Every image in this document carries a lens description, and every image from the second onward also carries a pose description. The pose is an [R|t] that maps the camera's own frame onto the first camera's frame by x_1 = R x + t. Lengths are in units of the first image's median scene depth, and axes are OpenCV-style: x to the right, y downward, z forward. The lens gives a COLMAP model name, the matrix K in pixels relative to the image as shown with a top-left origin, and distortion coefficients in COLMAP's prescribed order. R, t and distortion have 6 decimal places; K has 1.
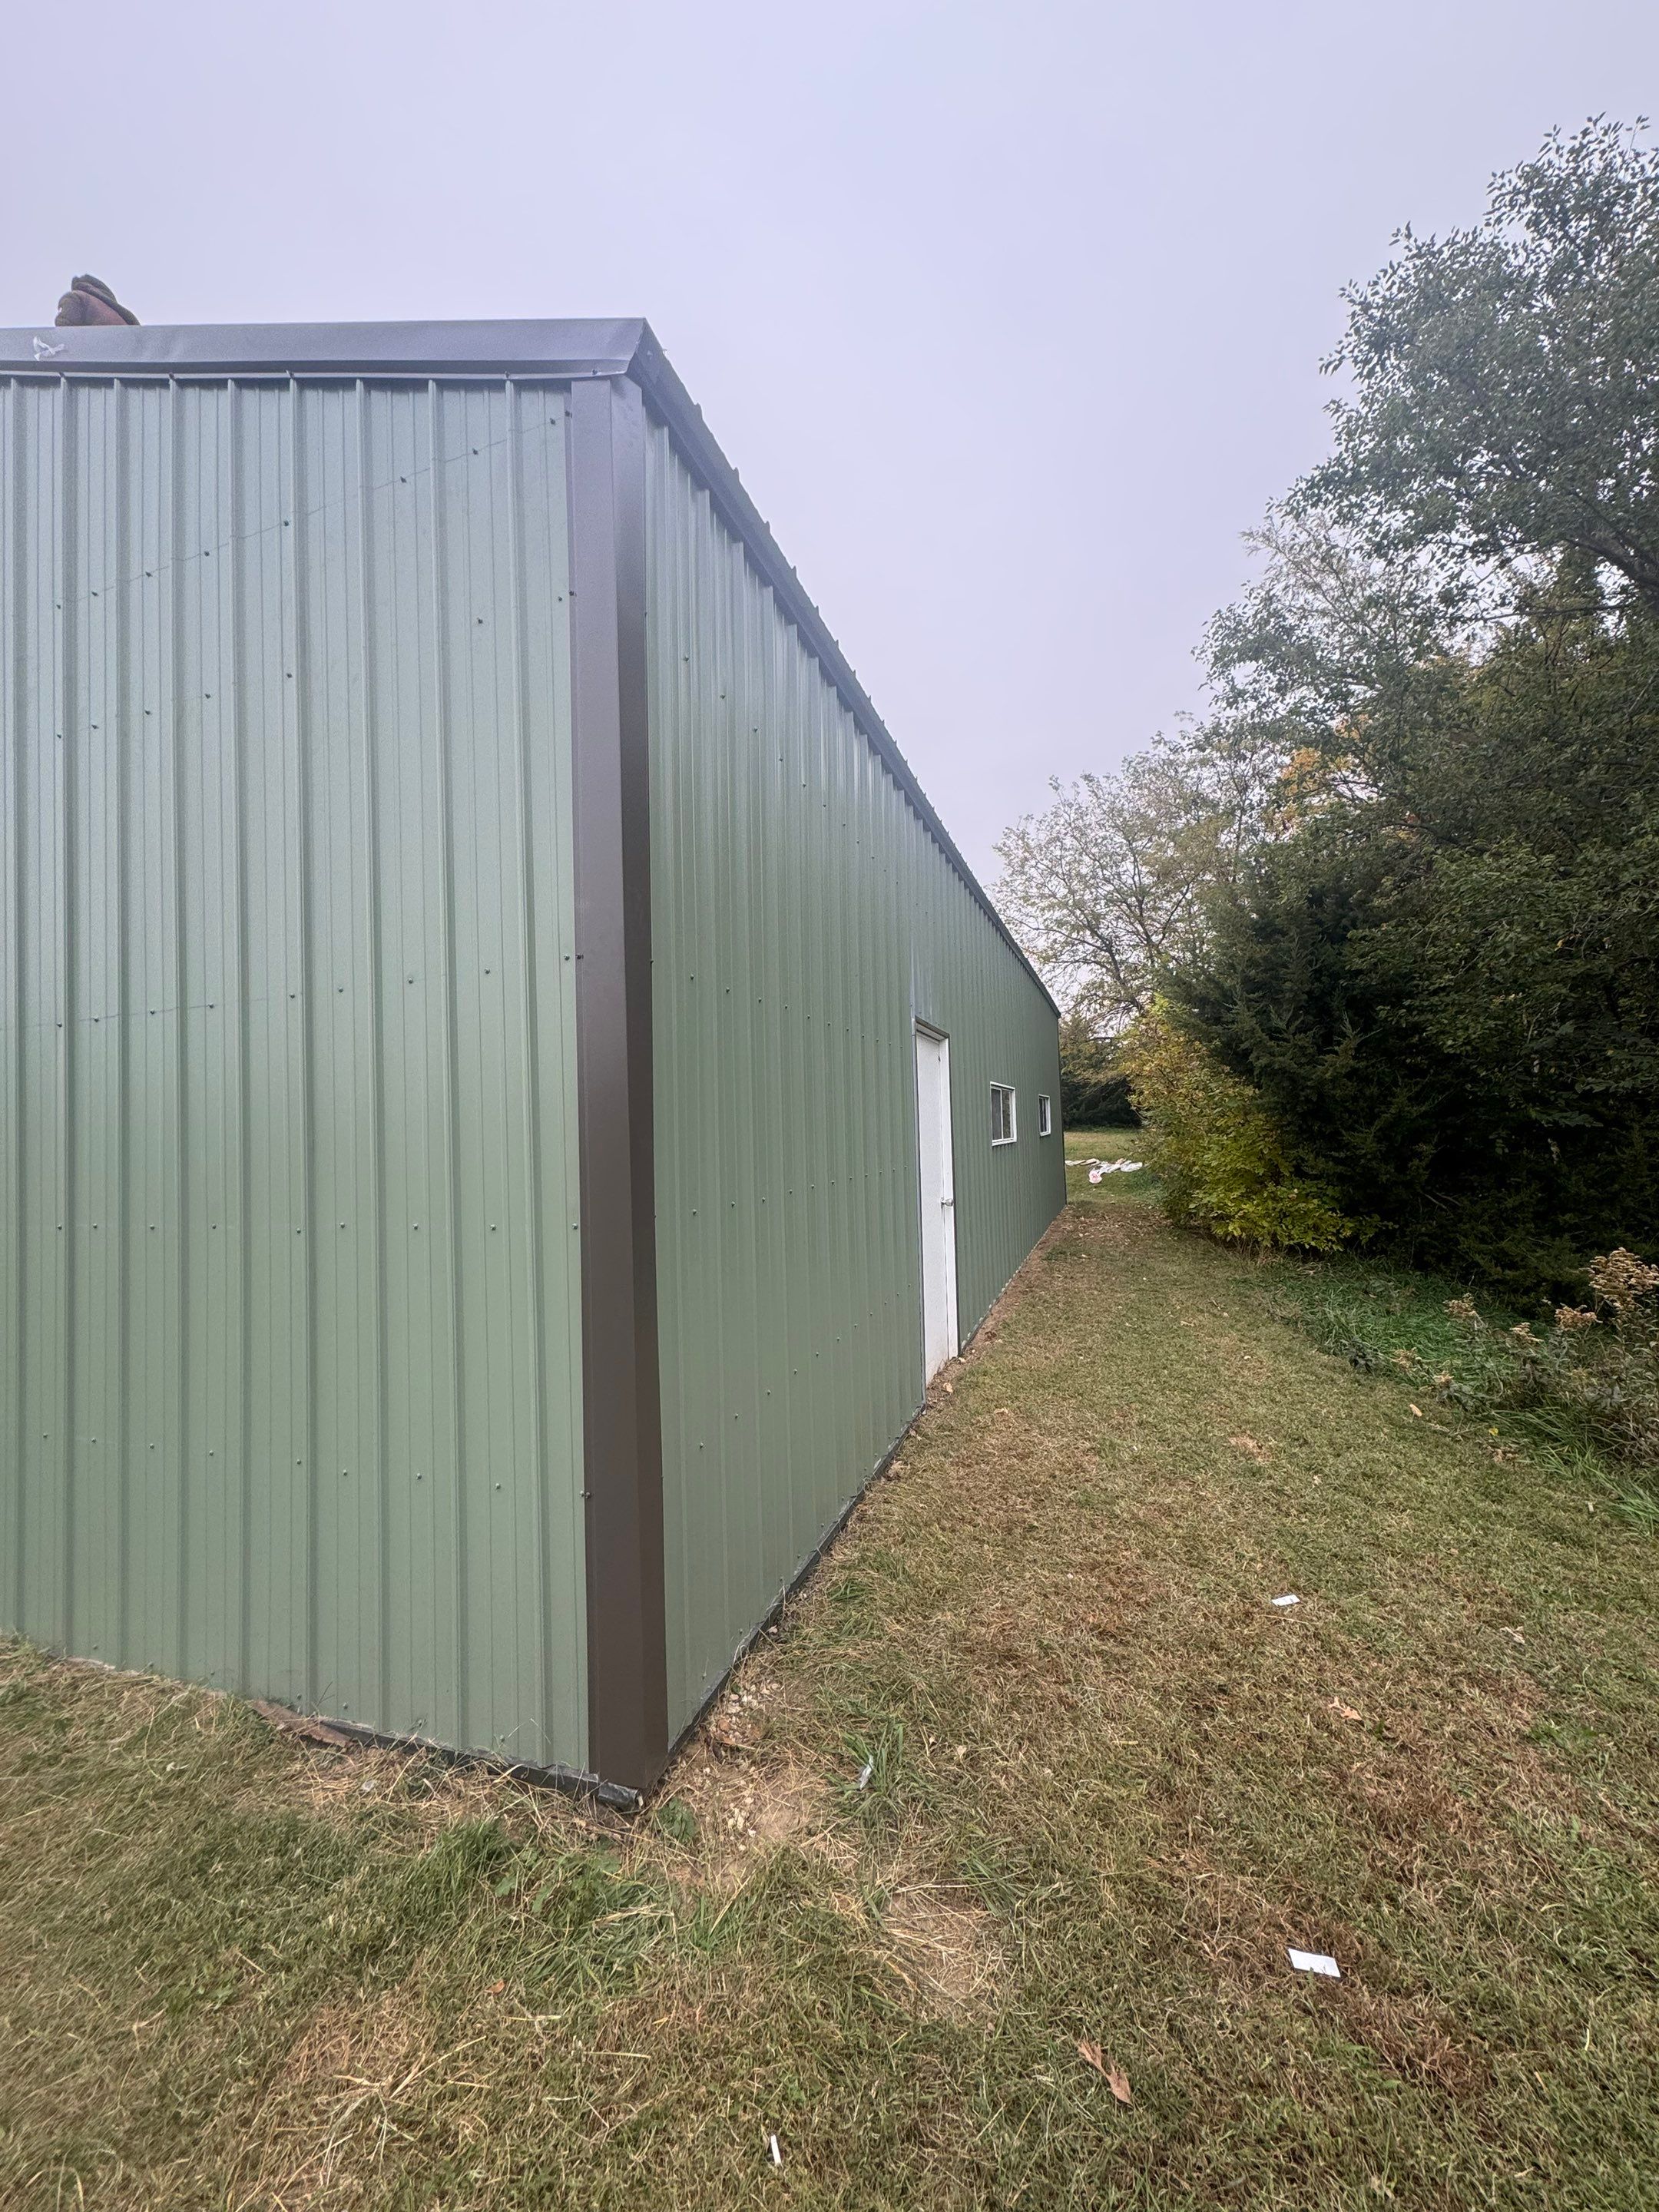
lens RADIAL K [[871.5, 0, 829.5], [0, 871.5, 1106.0], [0, 0, 1]] dist [-0.002860, 0.000545]
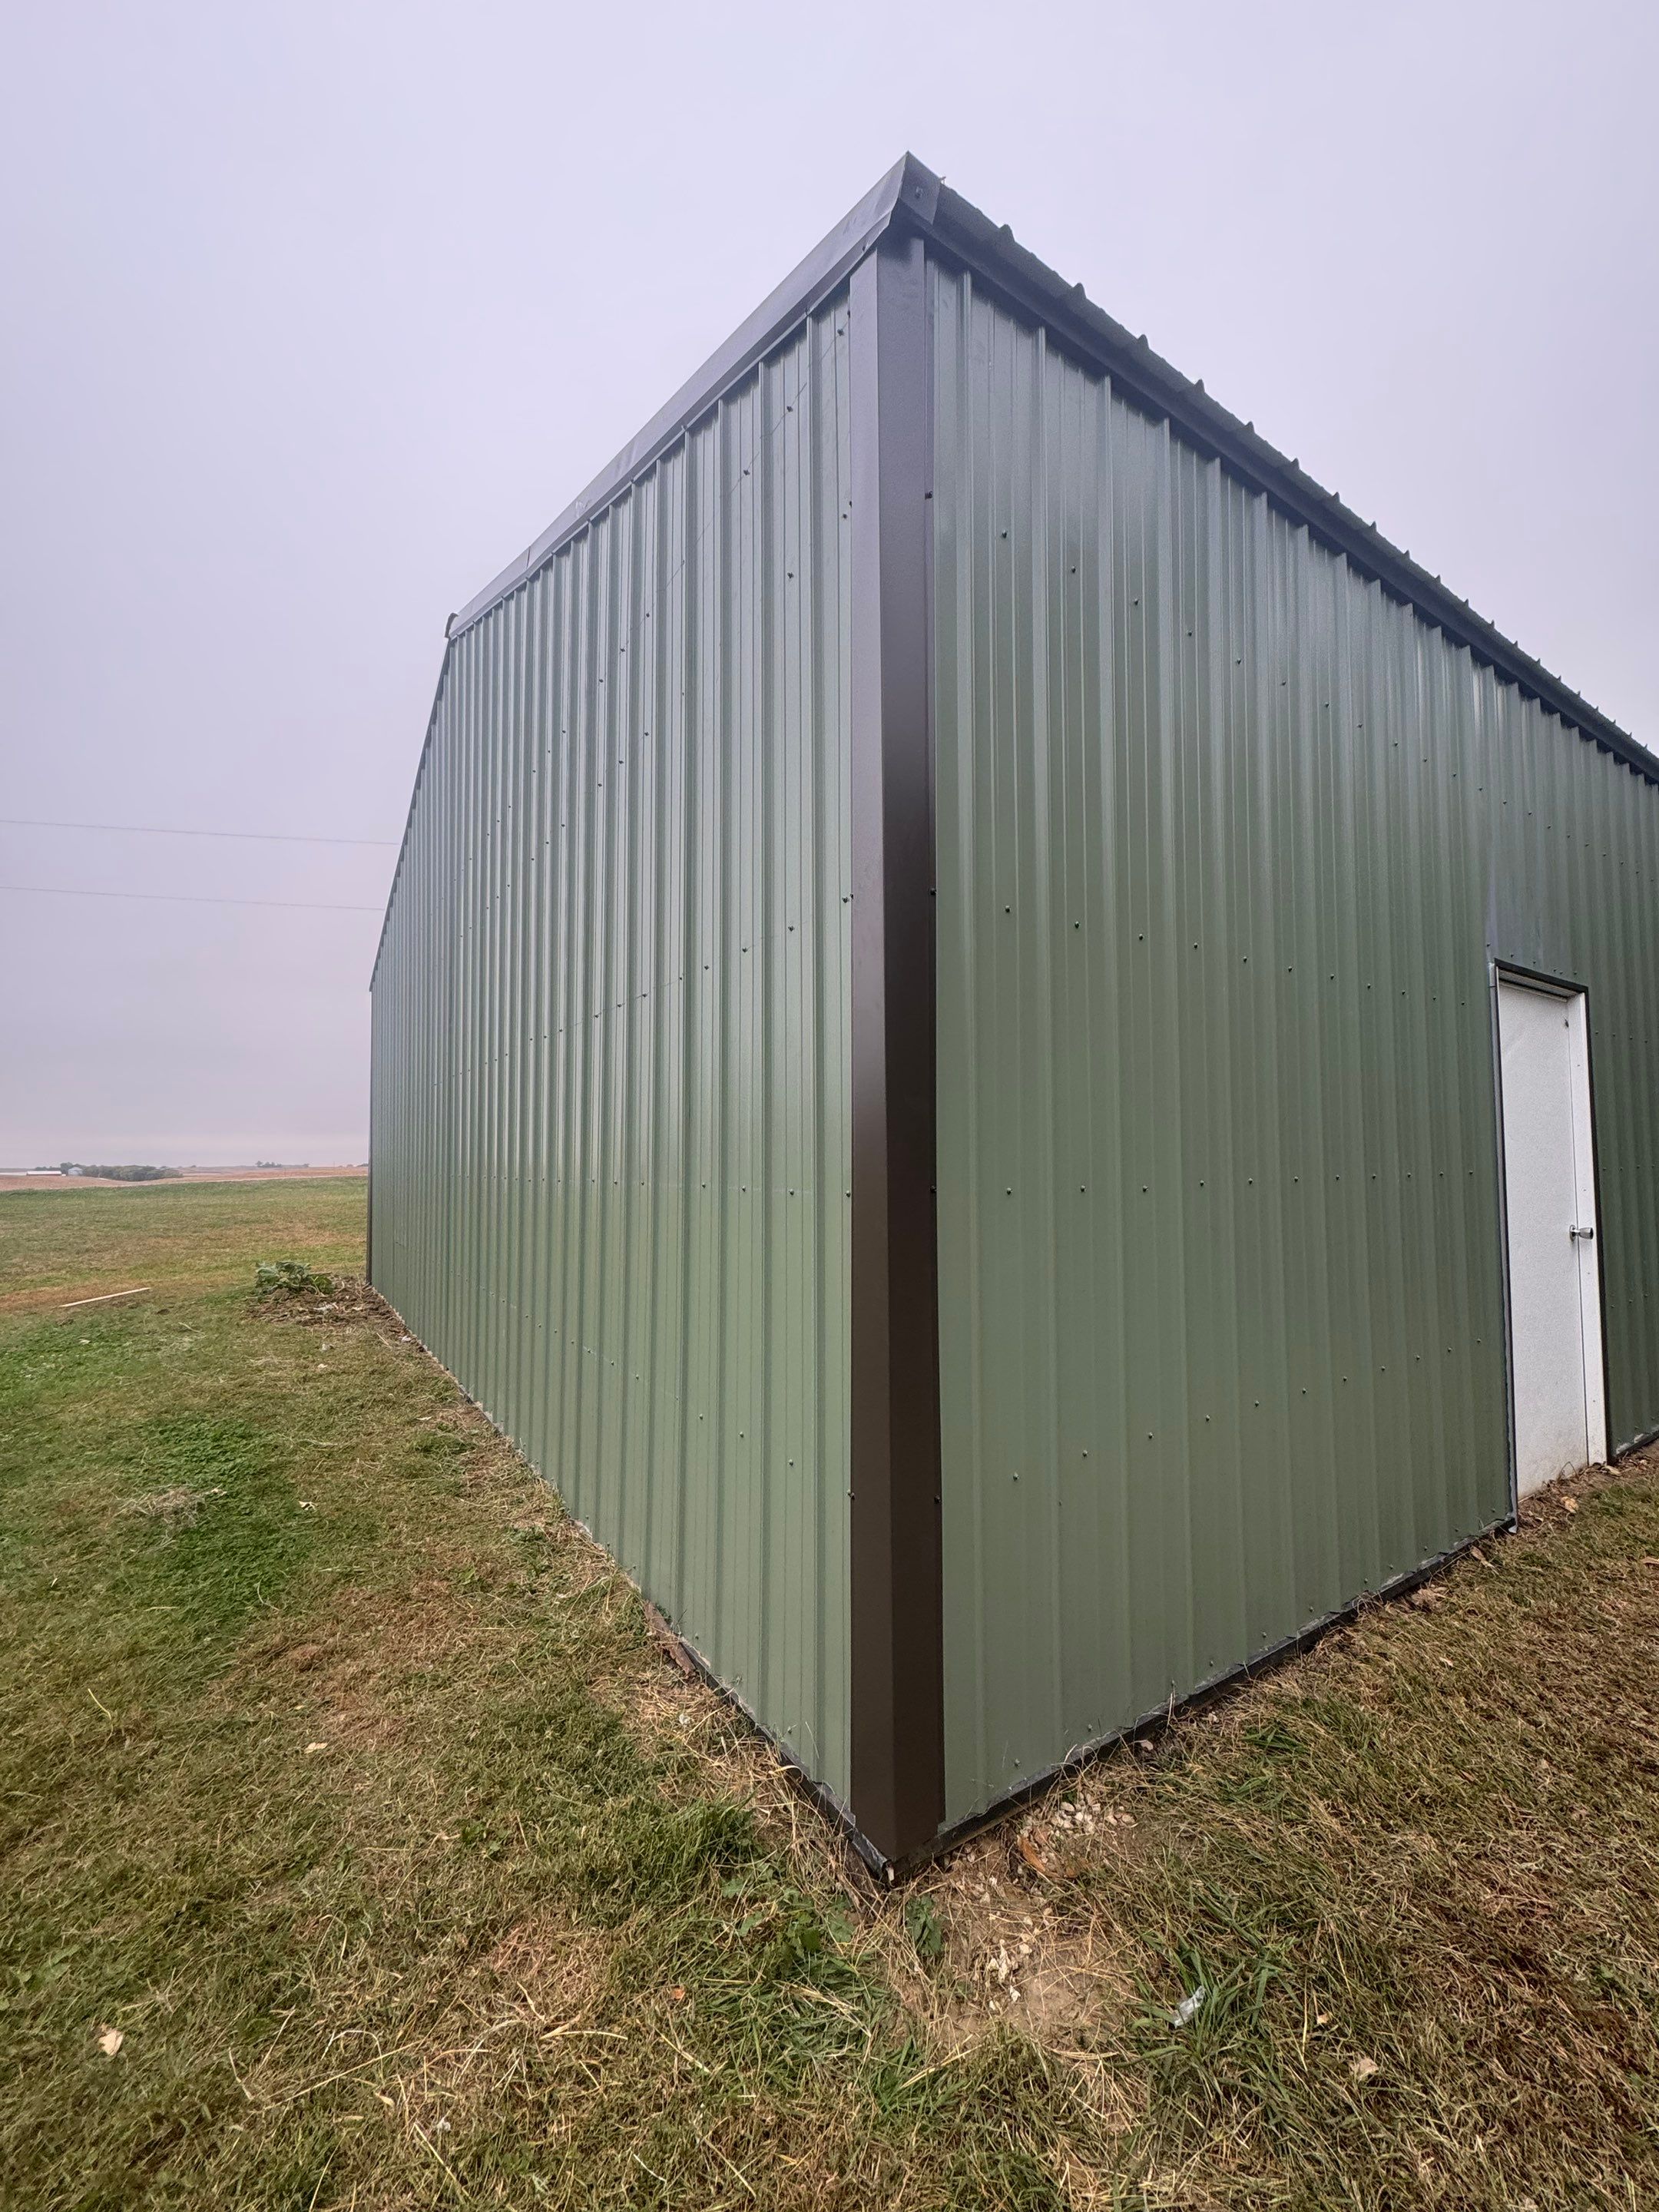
lens RADIAL K [[871.5, 0, 829.5], [0, 871.5, 1106.0], [0, 0, 1]] dist [-0.002860, 0.000545]
pose [[0.786984, -0.006504, -0.616939, 0.067822], [-0.001849, 0.999915, -0.012900, 0.015541], [0.616970, 0.011293, 0.786905, 0.073646]]
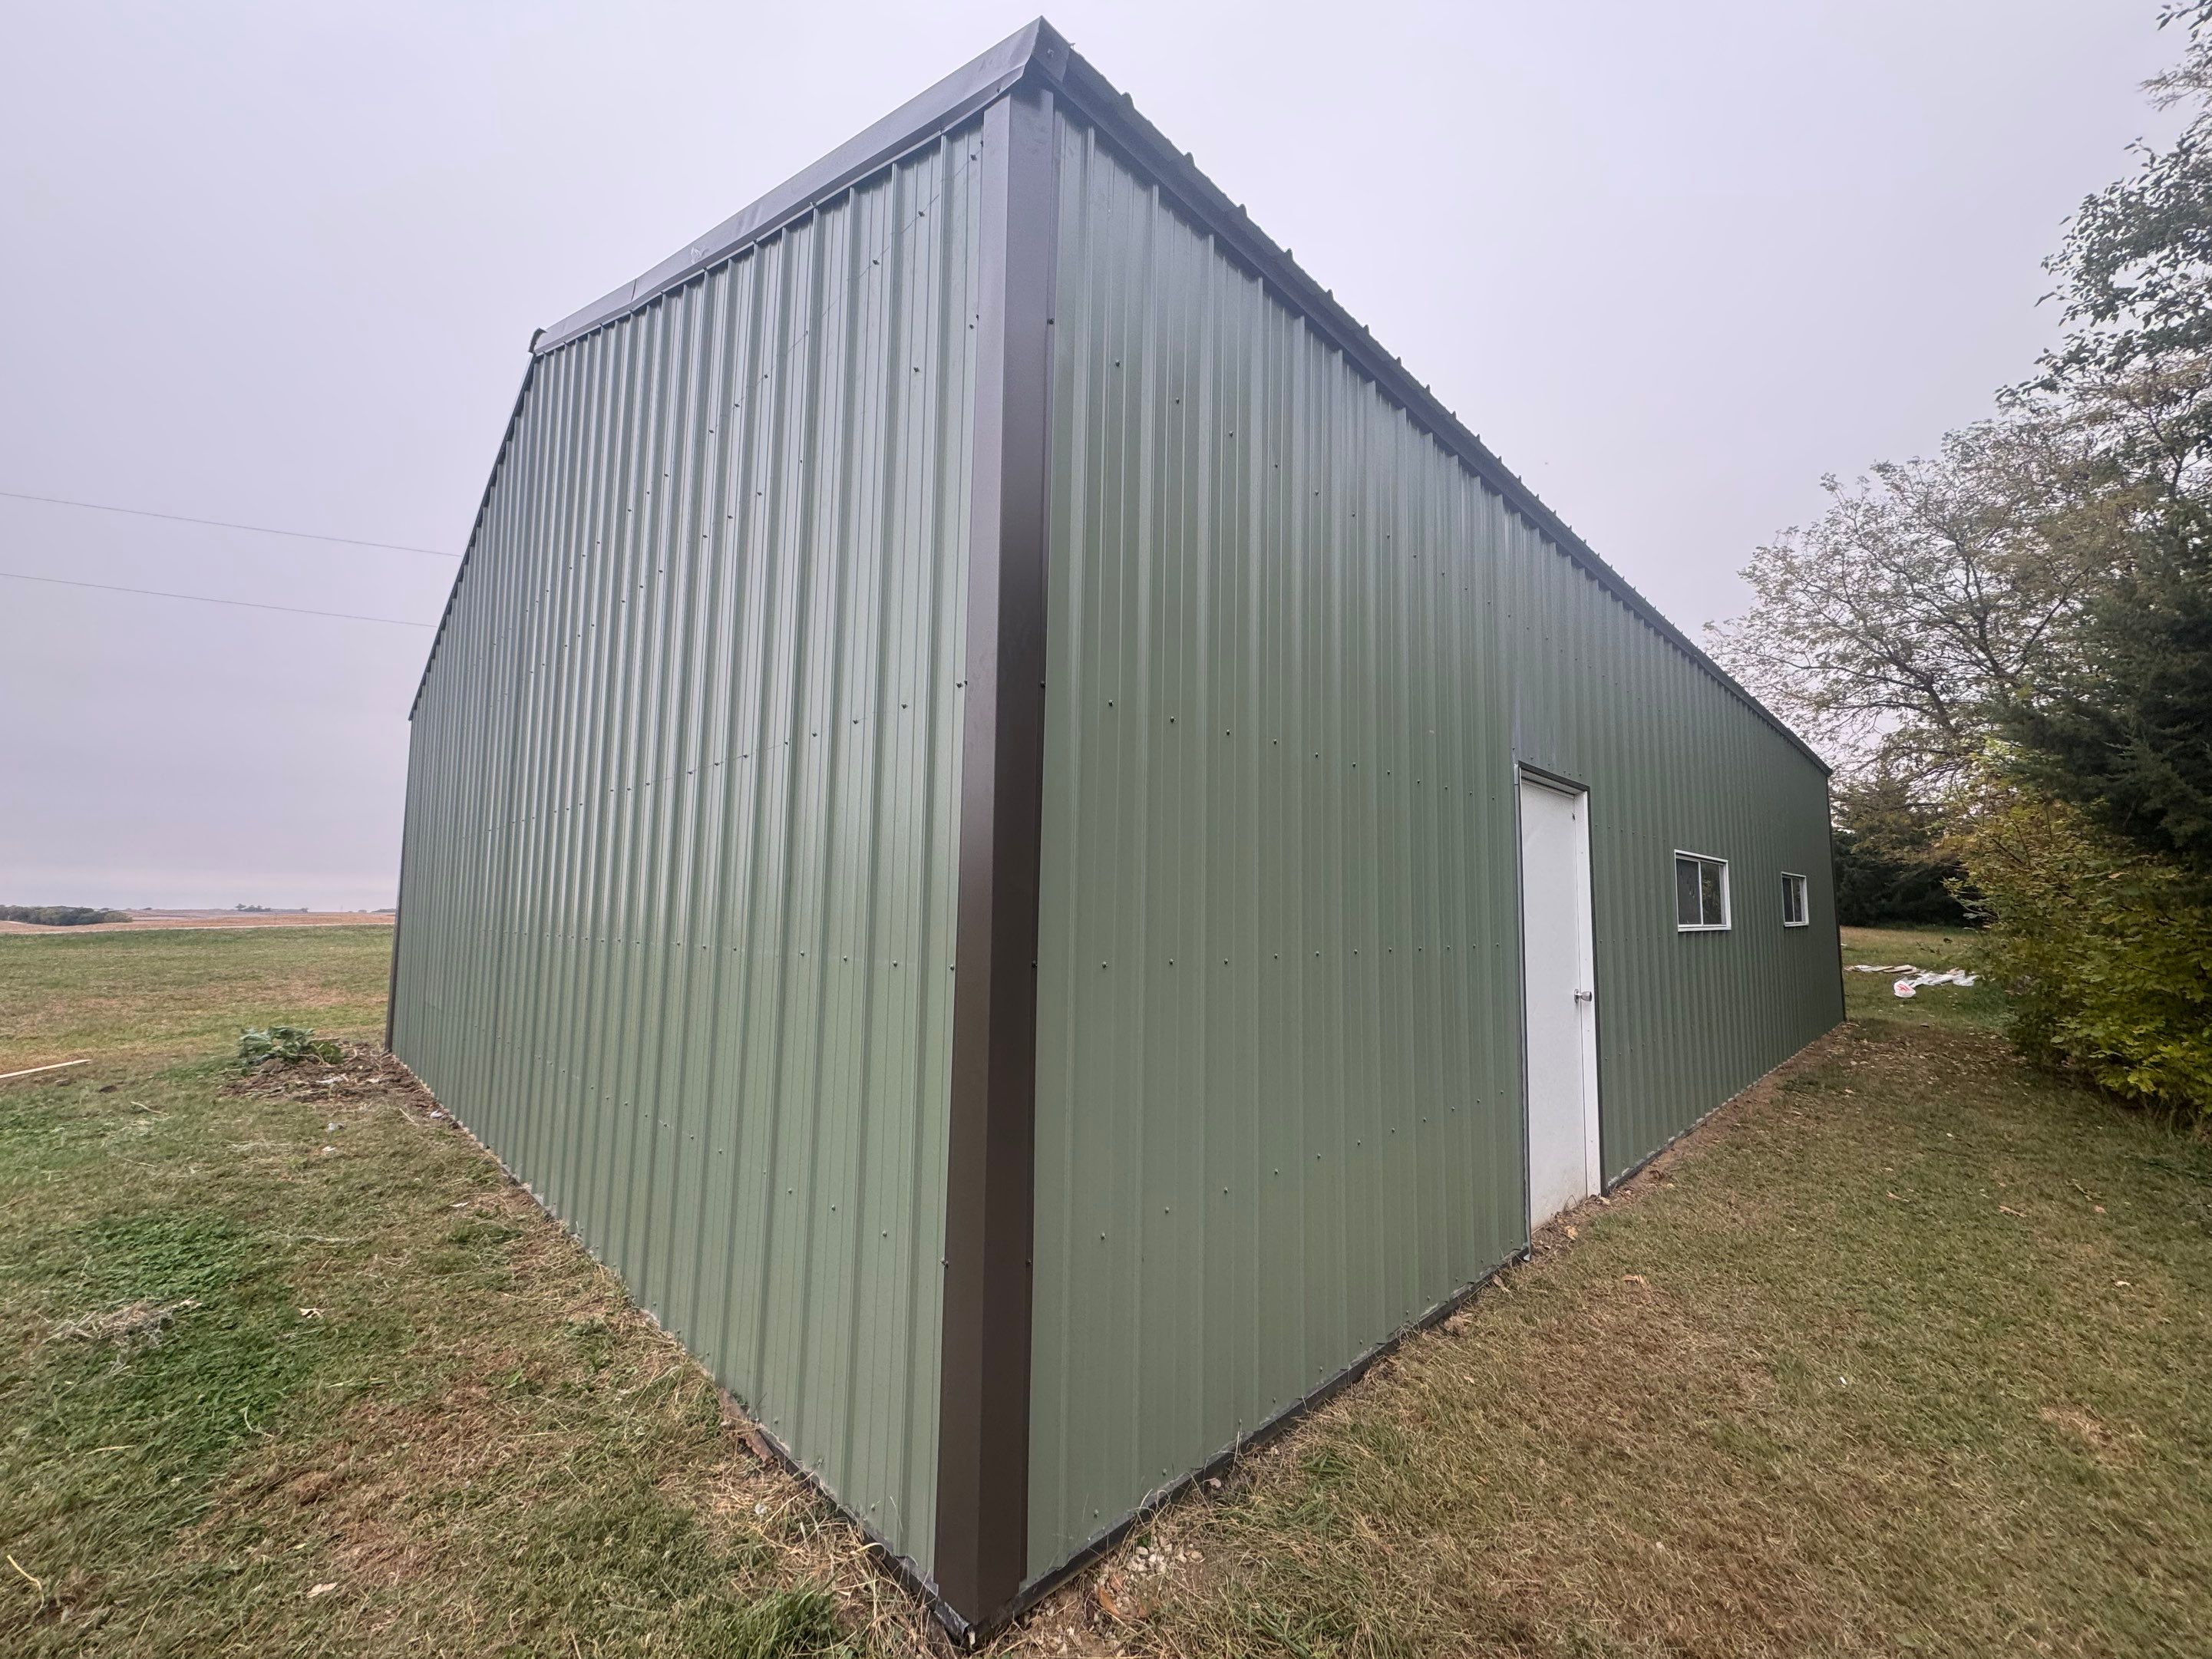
lens RADIAL K [[871.4, 0, 1104.7], [0, 871.4, 829.4], [0, 0, 1]] dist [-0.002860, 0.000545]
pose [[0.893536, 0.001278, -0.448991, 0.074285], [-0.027948, 0.998215, -0.052779, 0.009078], [0.448122, 0.059709, 0.891976, 0.060992]]
